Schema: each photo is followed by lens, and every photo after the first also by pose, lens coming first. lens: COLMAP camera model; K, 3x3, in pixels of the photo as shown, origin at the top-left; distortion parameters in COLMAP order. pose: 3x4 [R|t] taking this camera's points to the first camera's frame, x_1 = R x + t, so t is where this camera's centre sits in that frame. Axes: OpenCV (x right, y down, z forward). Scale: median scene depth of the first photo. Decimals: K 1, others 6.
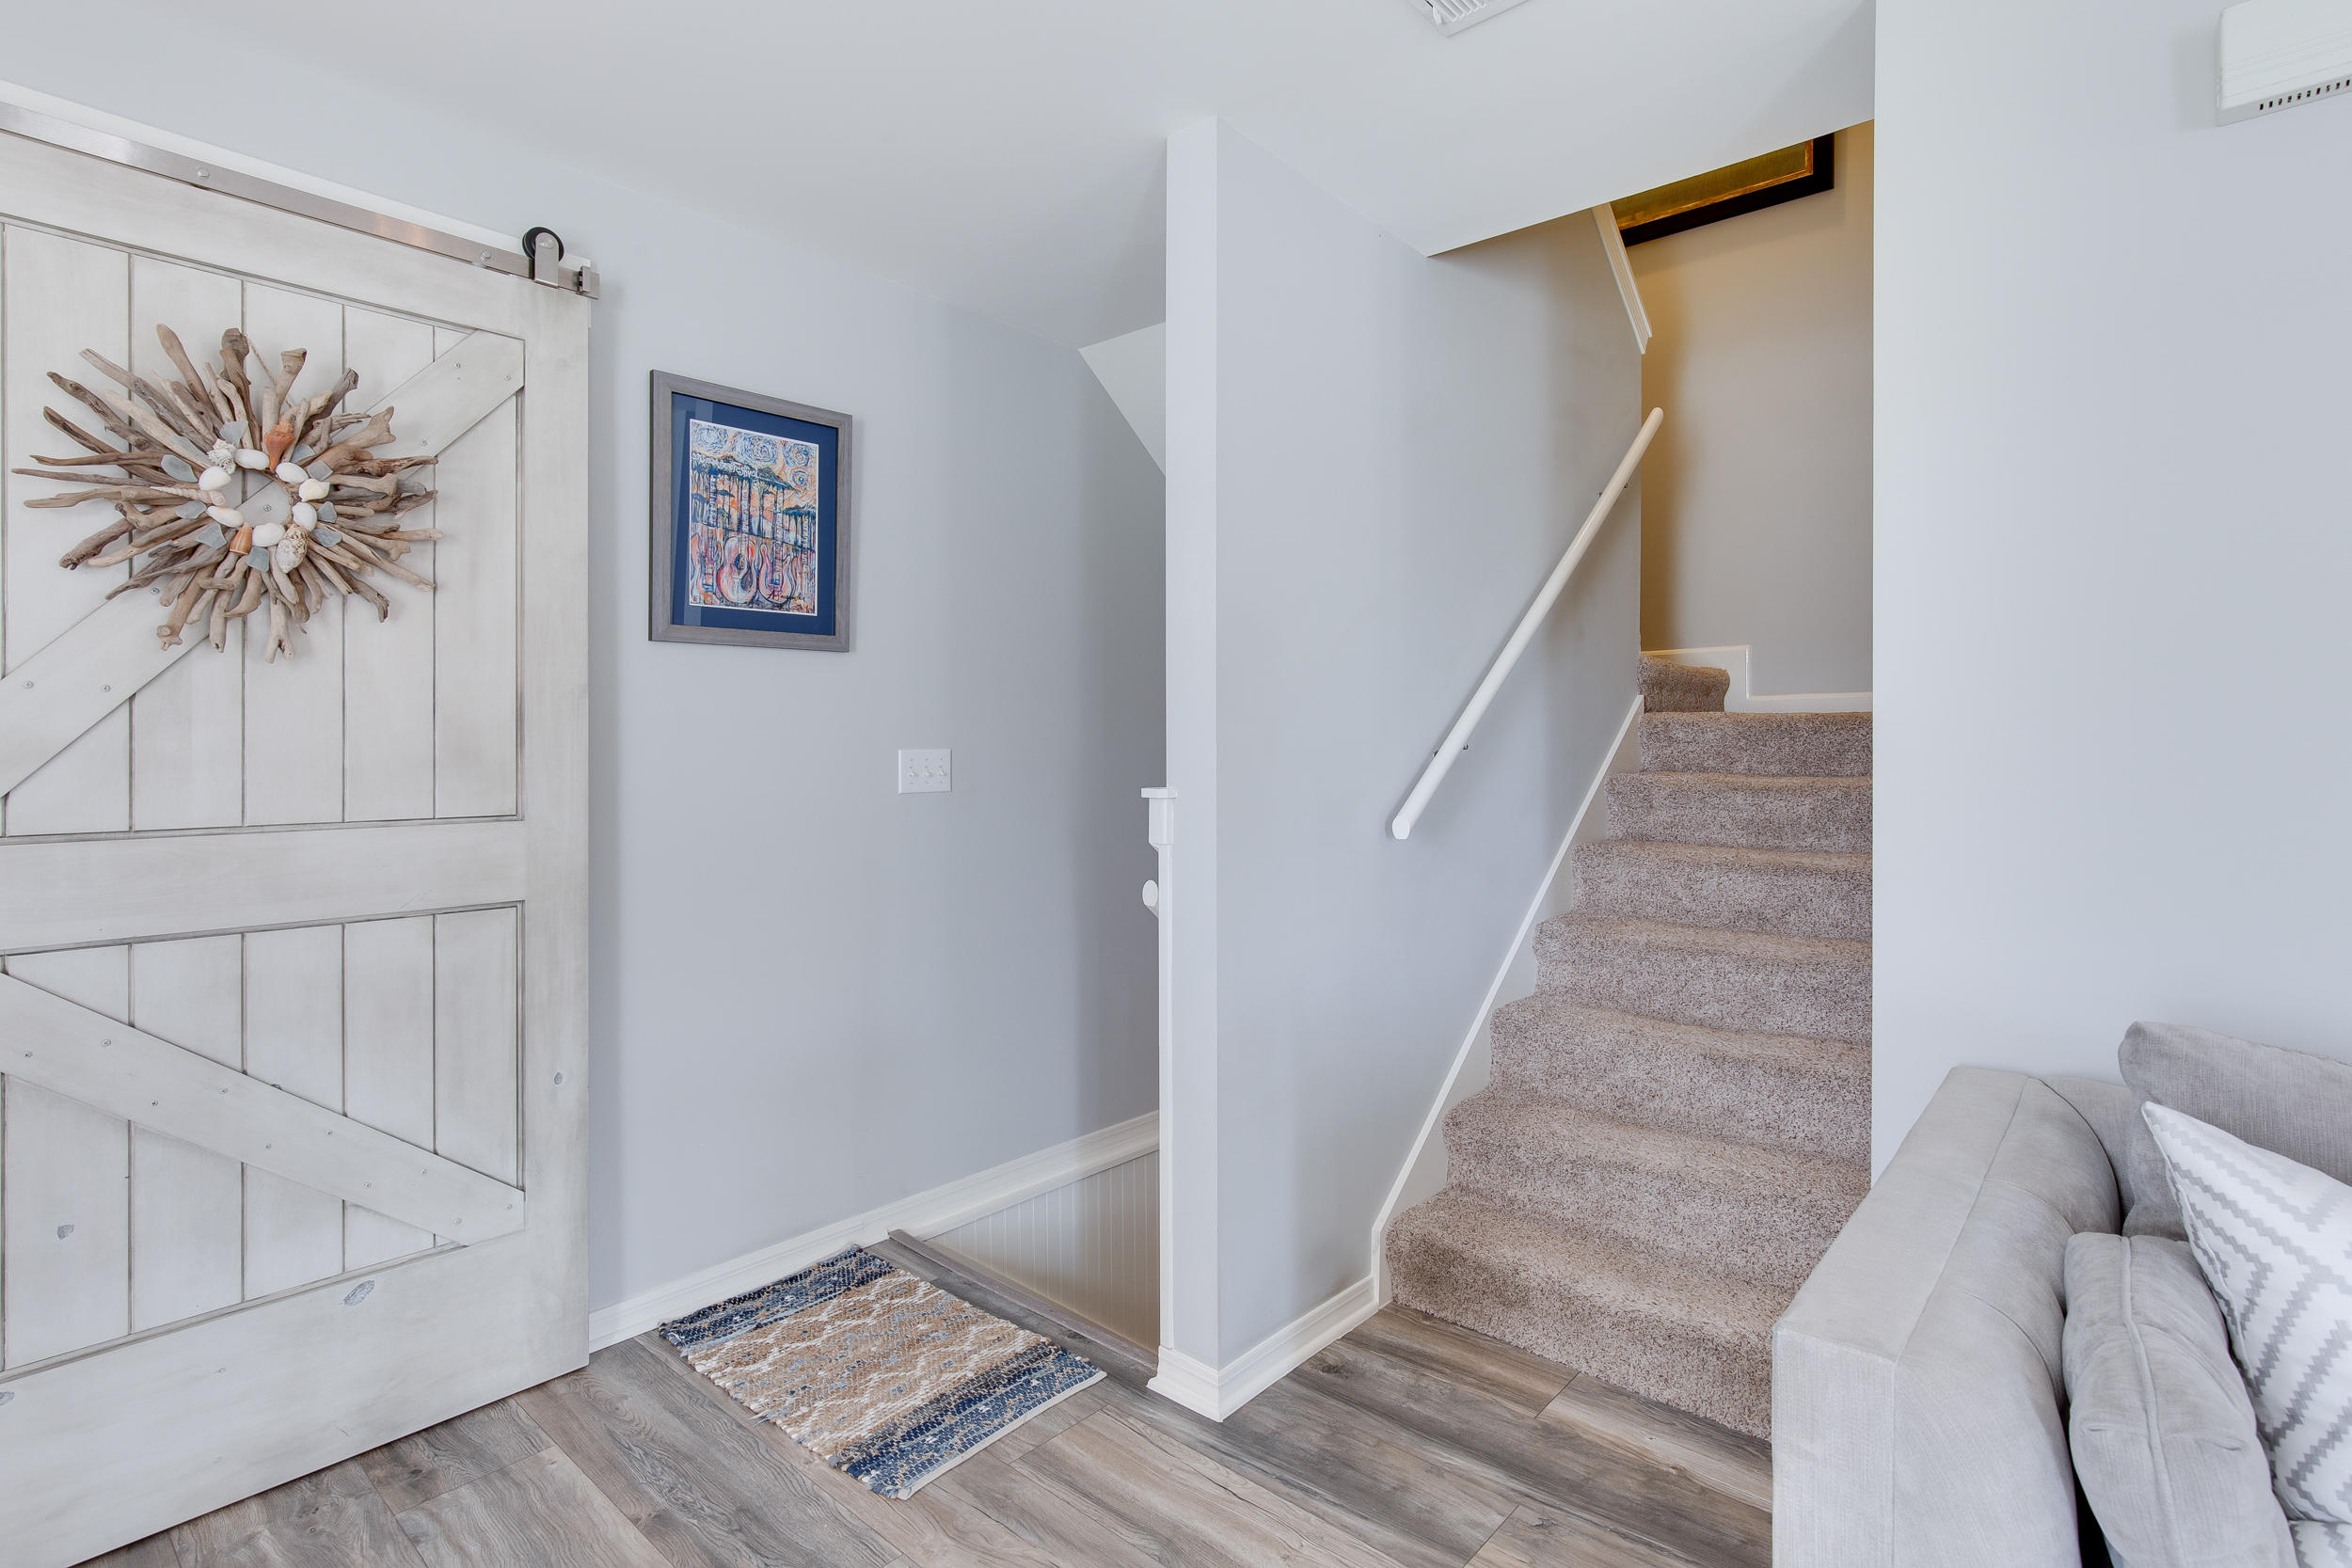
lens RADIAL K [[1106.1, 0, 1176.6], [0, 1106.1, 749.5], [0, 0, 1]] dist [-0.002943, -0.000030]
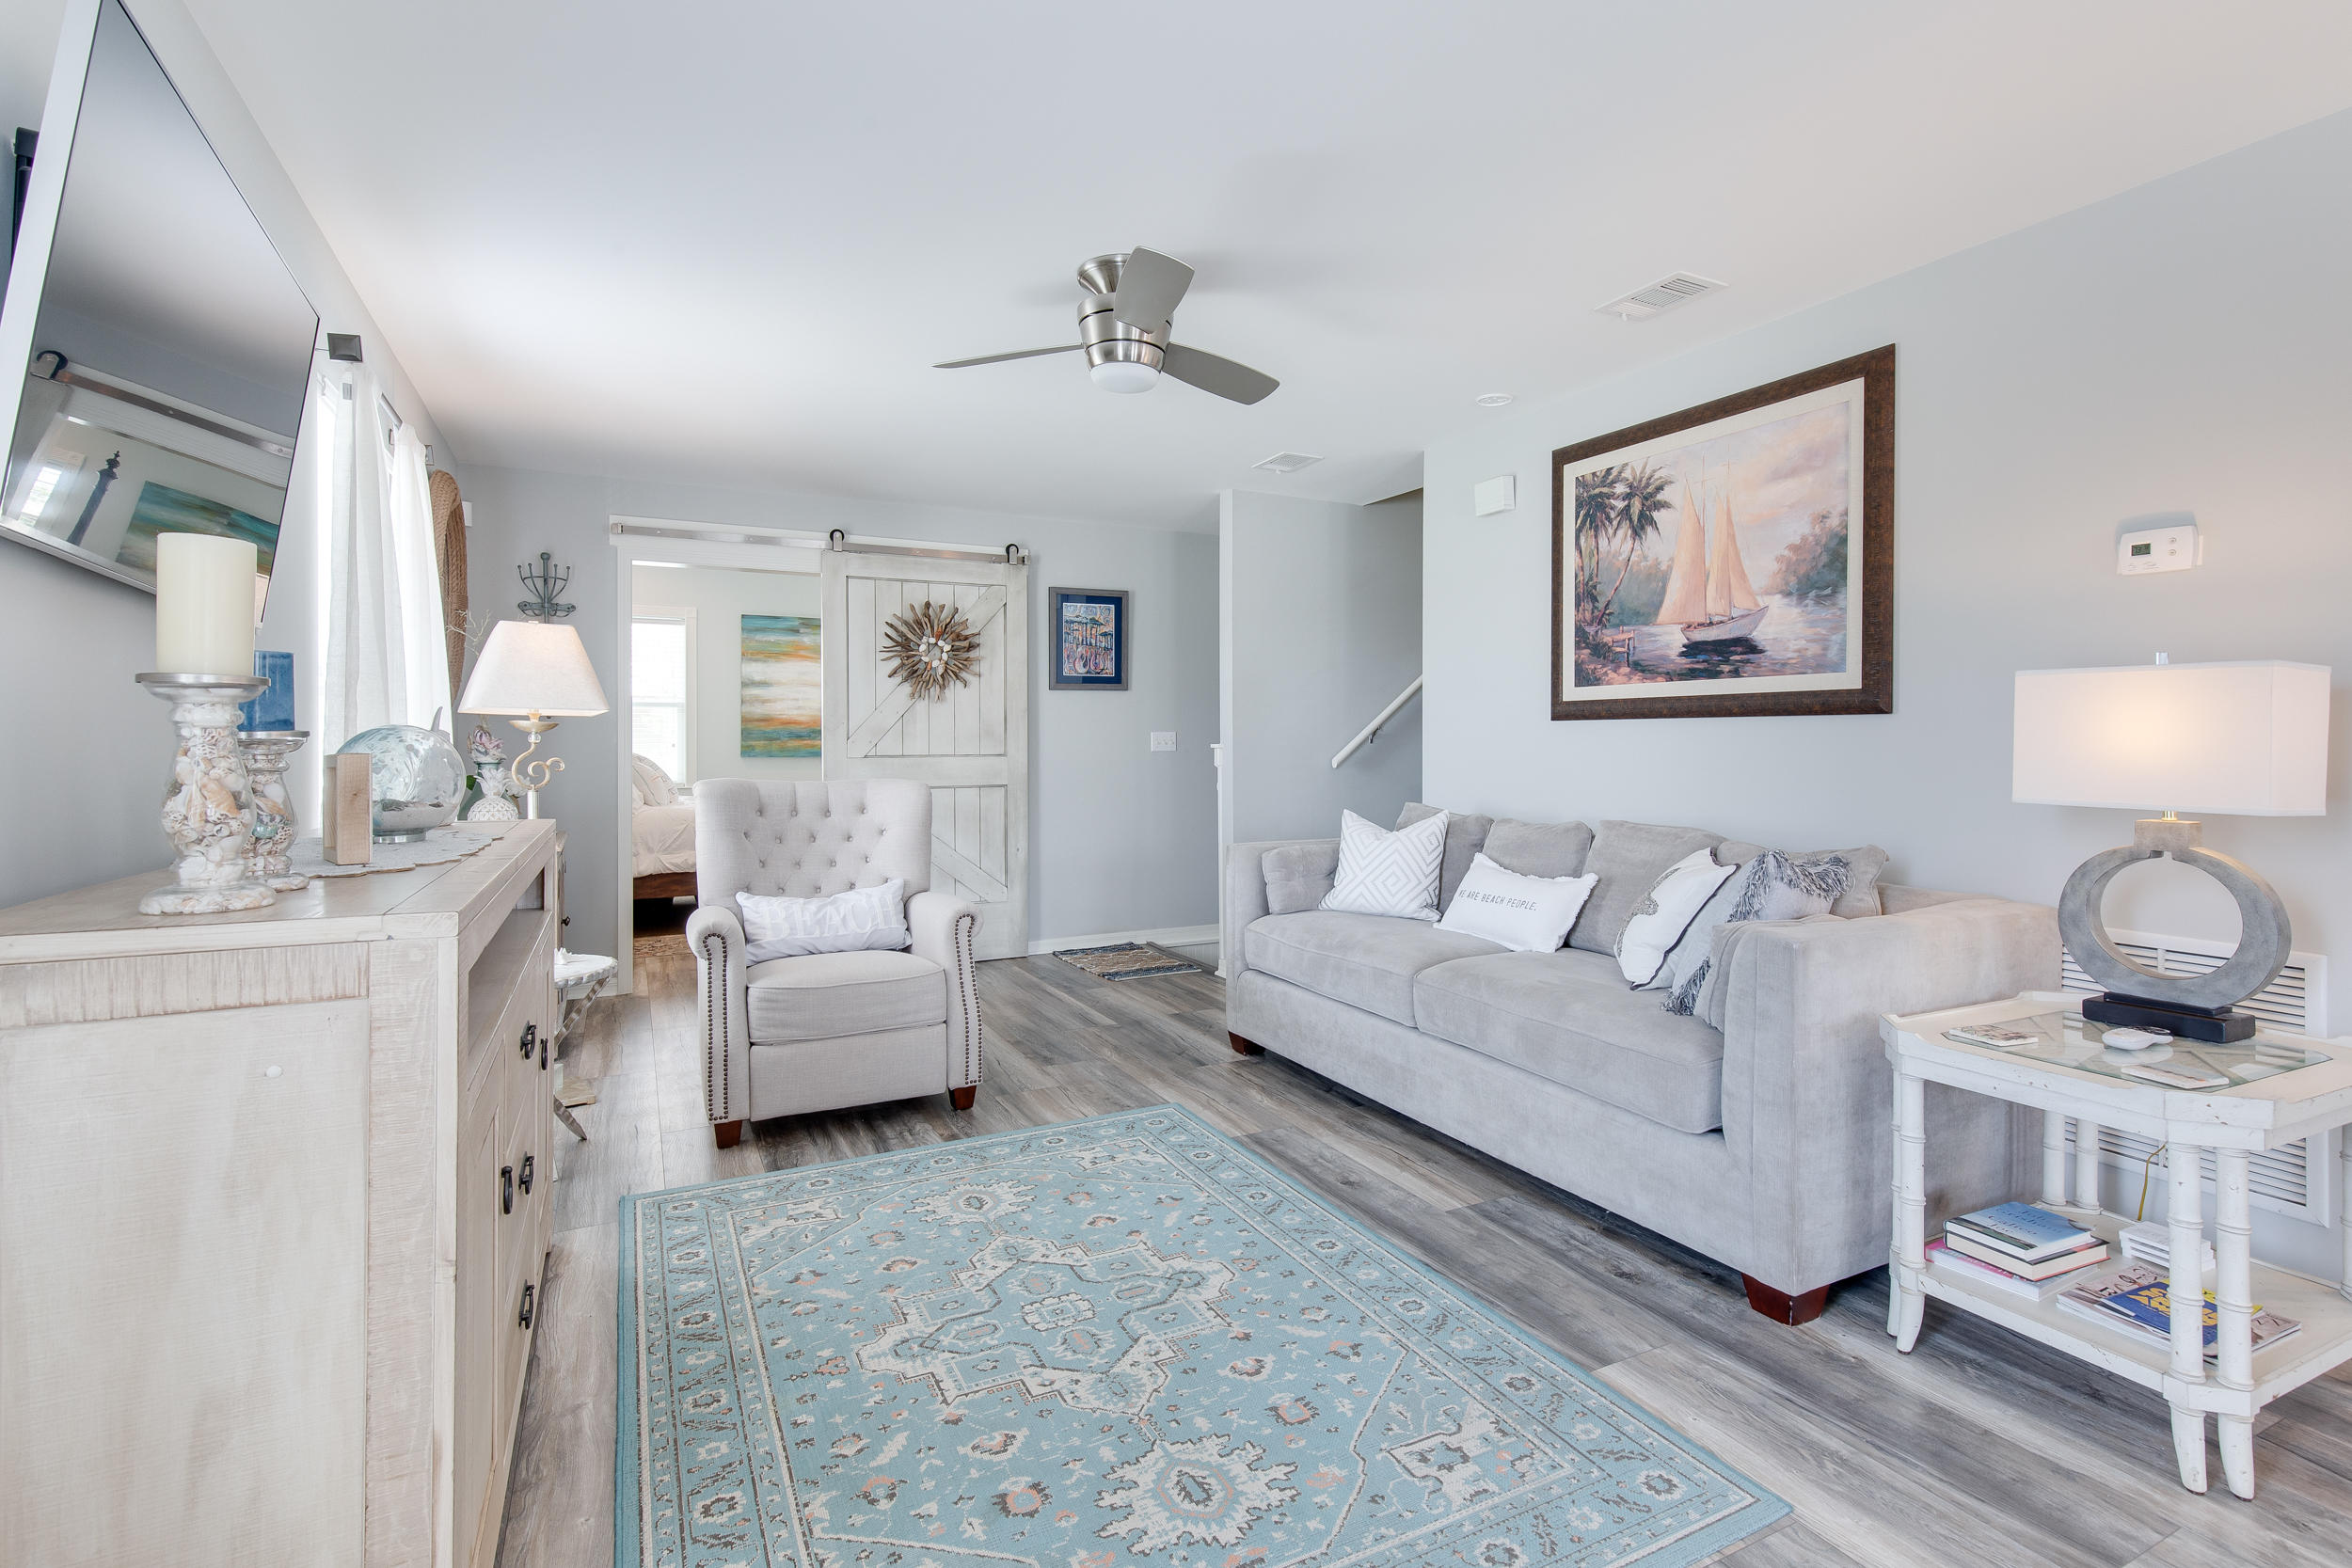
lens RADIAL K [[1142.5, 0, 1235.3], [0, 1142.5, 759.7], [0, 0, 1]] dist [-0.000579, -0.000174]
pose [[0.941314, 0.000992, -0.337531, 0.933912], [0.001975, 0.999962, 0.008448, 0.048792], [0.337527, -0.008619, 0.941277, -1.533578]]
